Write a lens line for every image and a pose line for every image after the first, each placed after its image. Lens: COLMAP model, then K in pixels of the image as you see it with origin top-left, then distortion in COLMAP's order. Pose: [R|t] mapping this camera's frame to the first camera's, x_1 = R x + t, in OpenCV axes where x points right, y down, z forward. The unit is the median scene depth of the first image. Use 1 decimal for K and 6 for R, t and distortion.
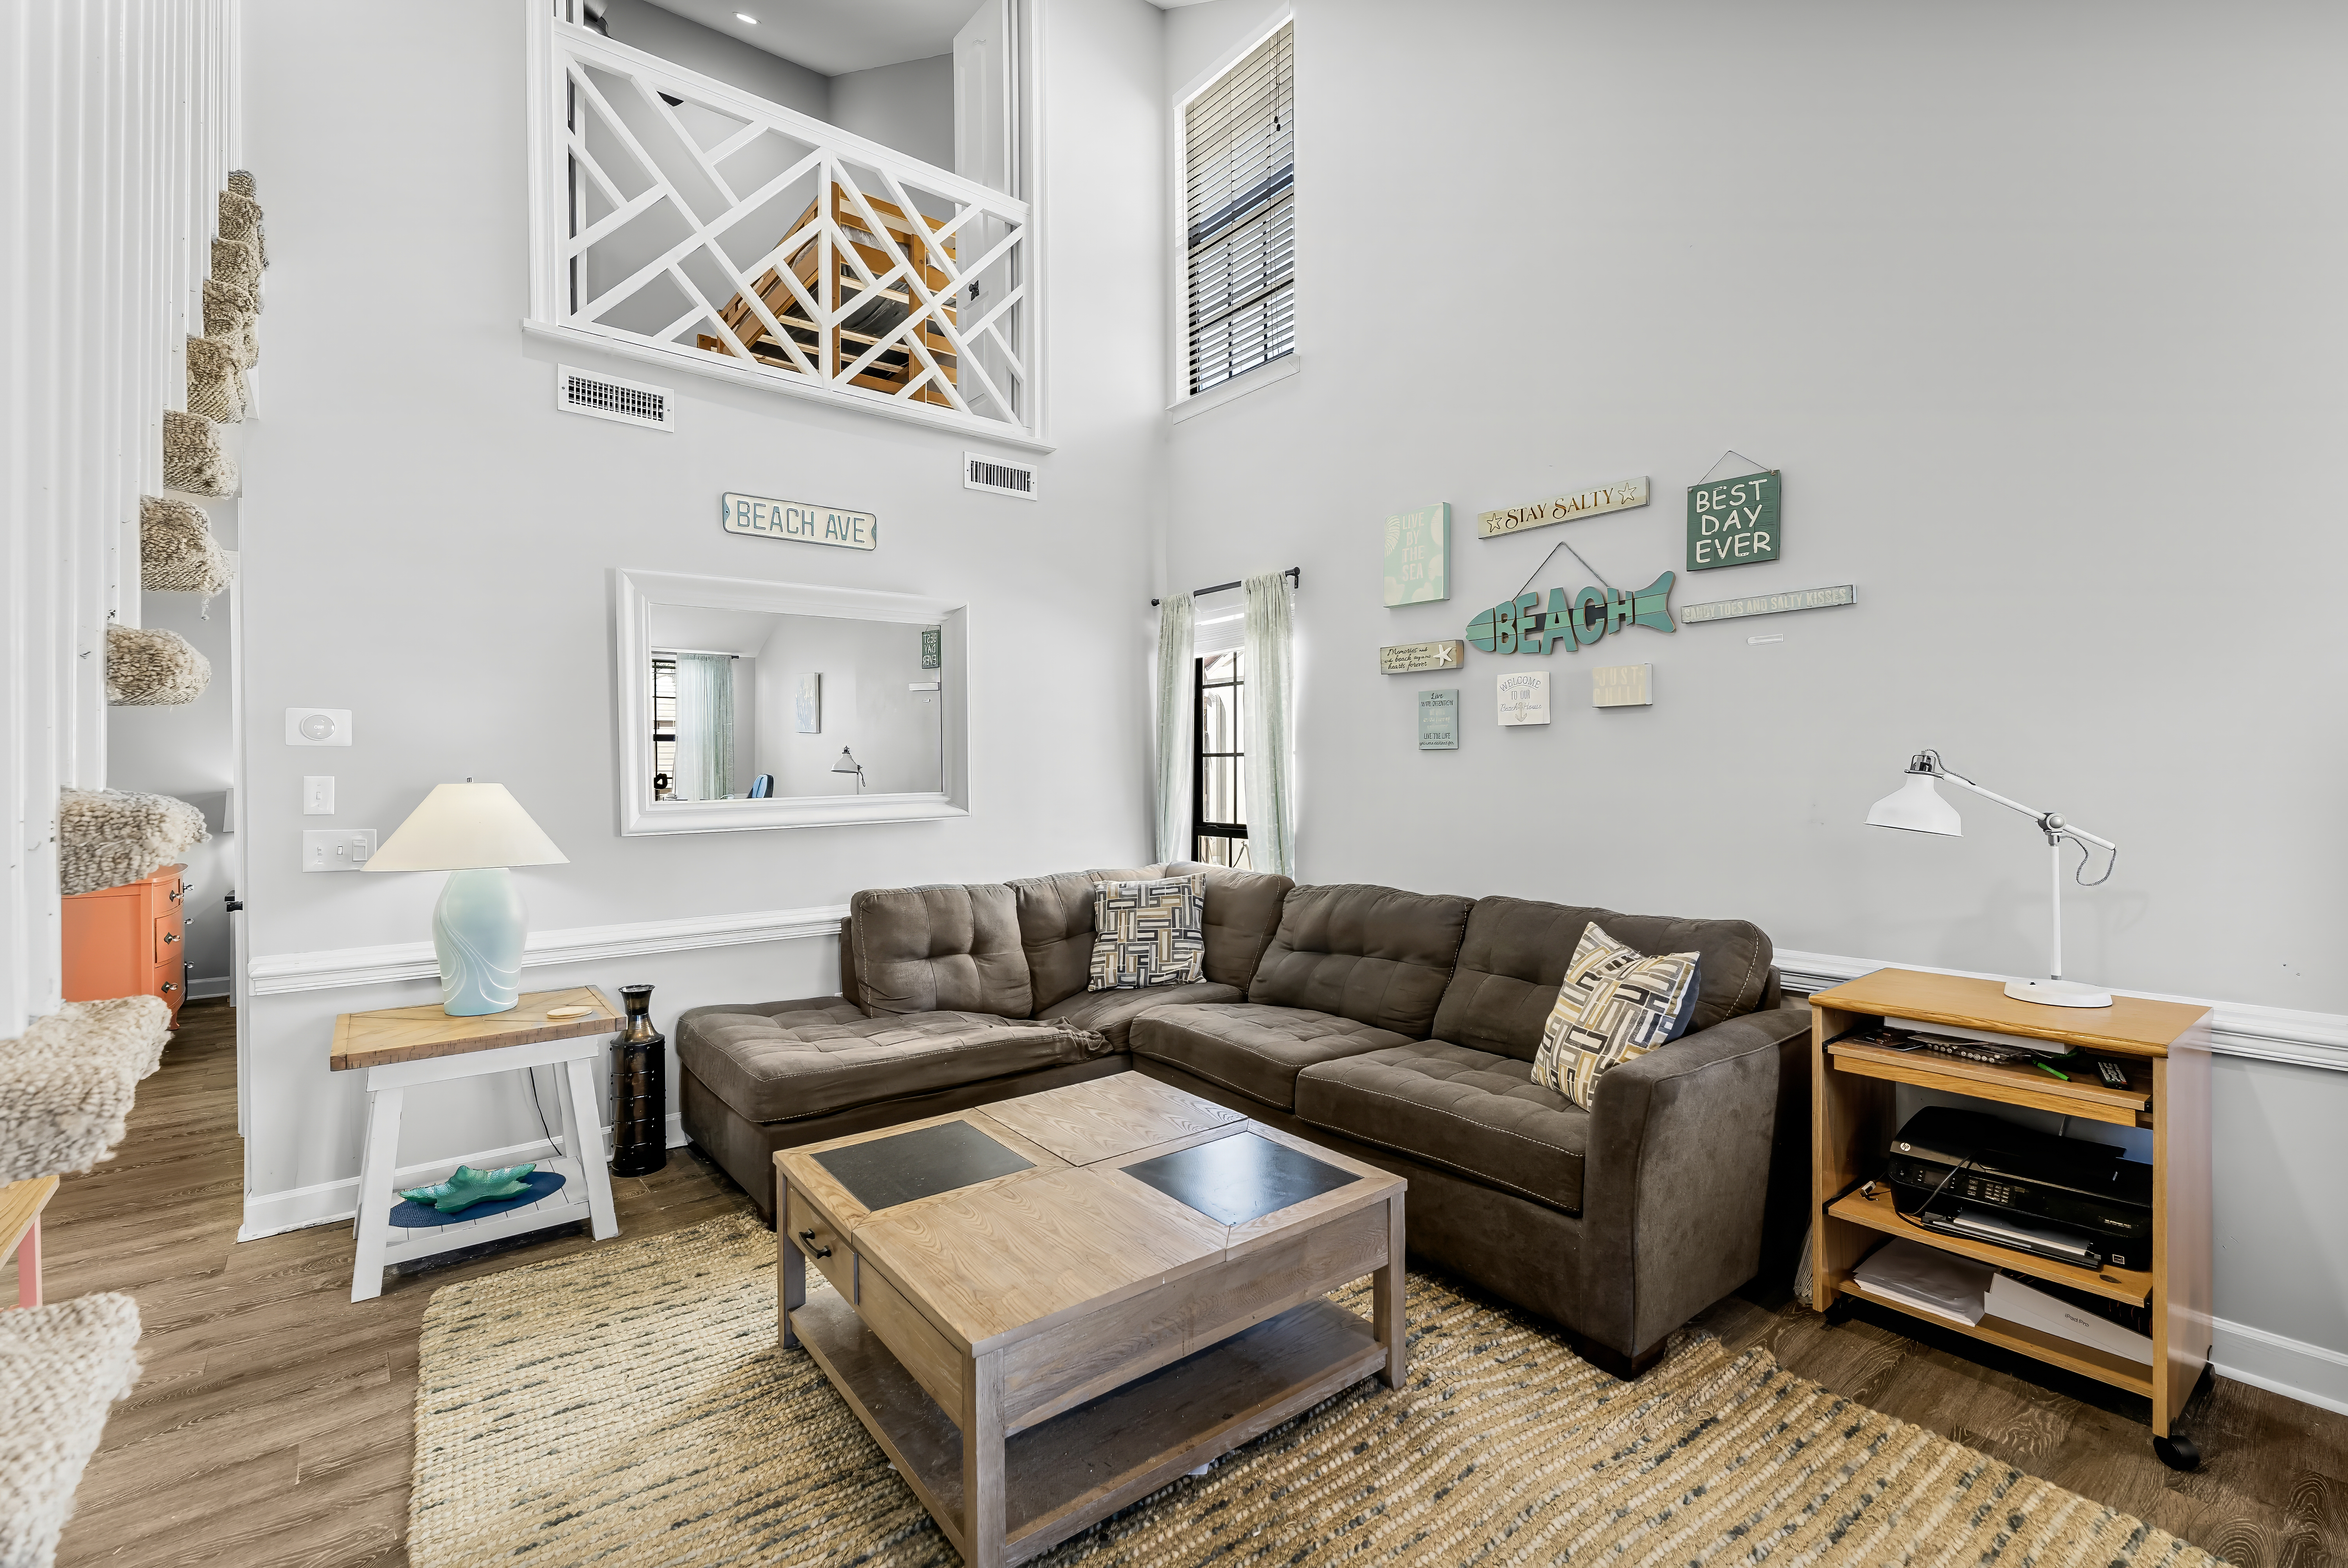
lens RADIAL K [[1033.3, 0, 1183.0], [0, 1033.3, 779.0], [0, 0, 1]] dist [-0.000882, -0.000144]
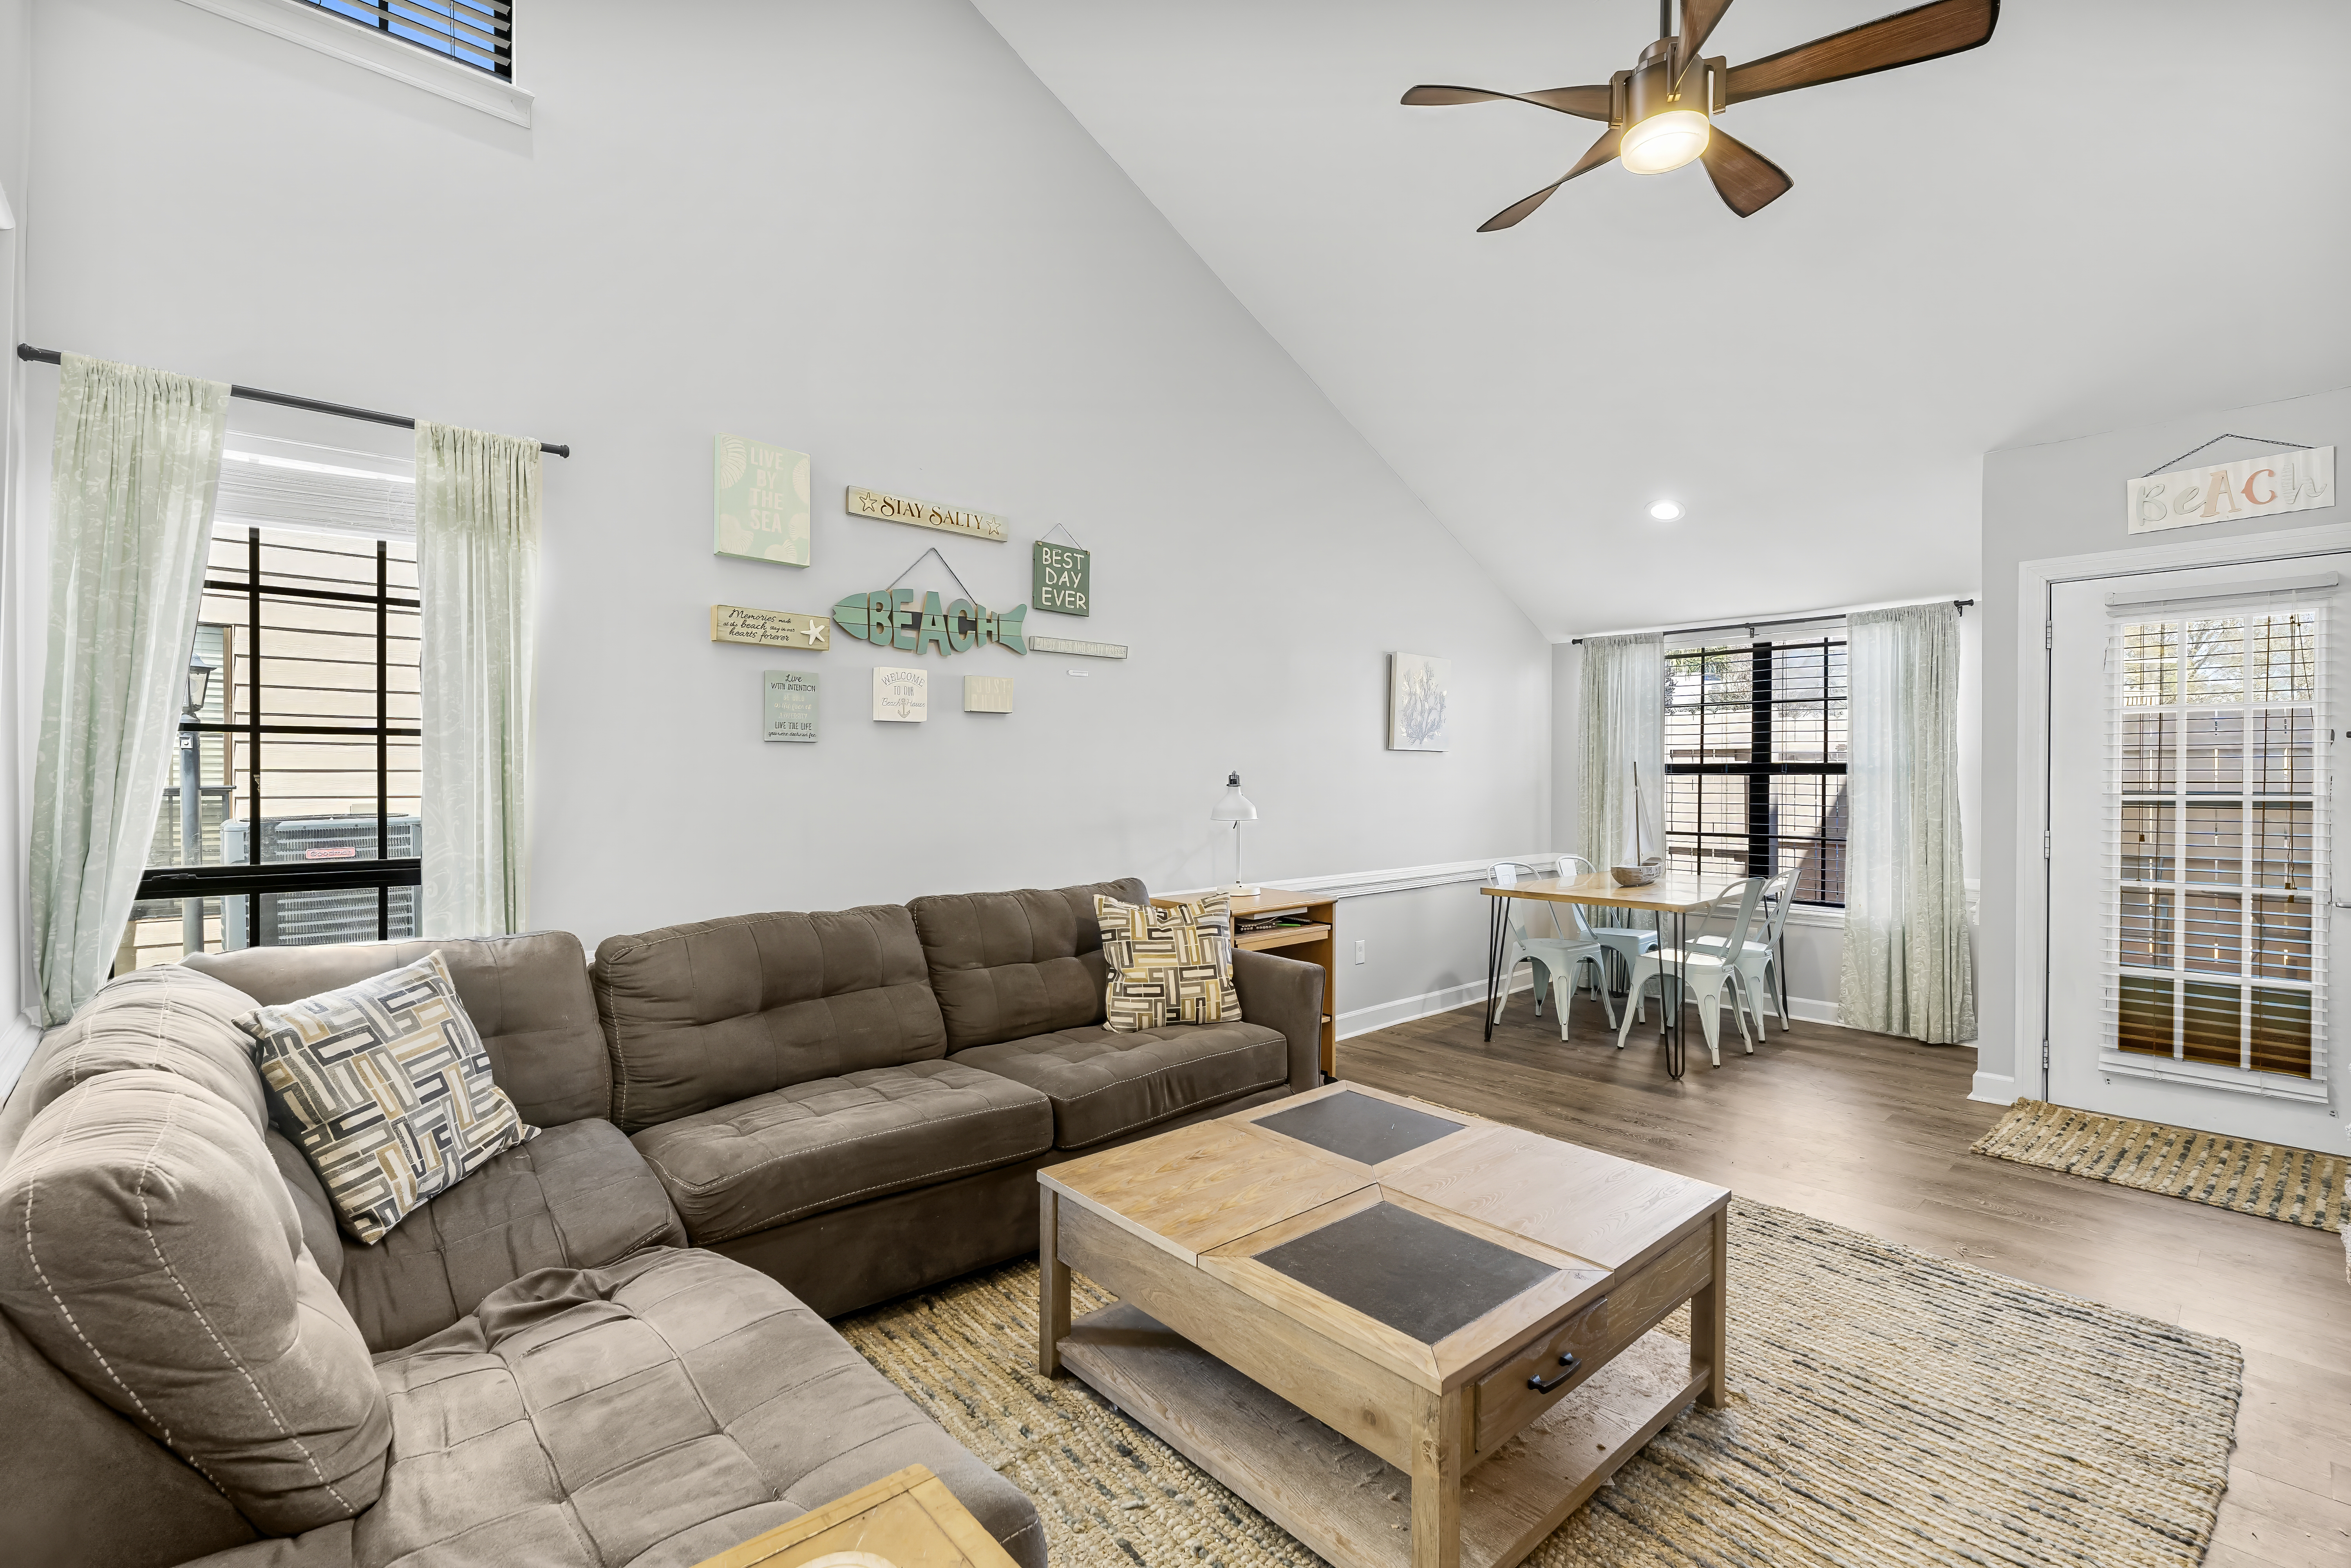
lens RADIAL K [[1032.3, 0, 1179.9], [0, 1032.3, 782.7], [0, 0, 1]] dist [0.002172, 0.000368]
pose [[-0.060272, -0.003454, 0.998176, -0.658347], [0.003960, 0.999985, 0.003699, 0.003418], [-0.998174, 0.004175, -0.060258, 0.786278]]
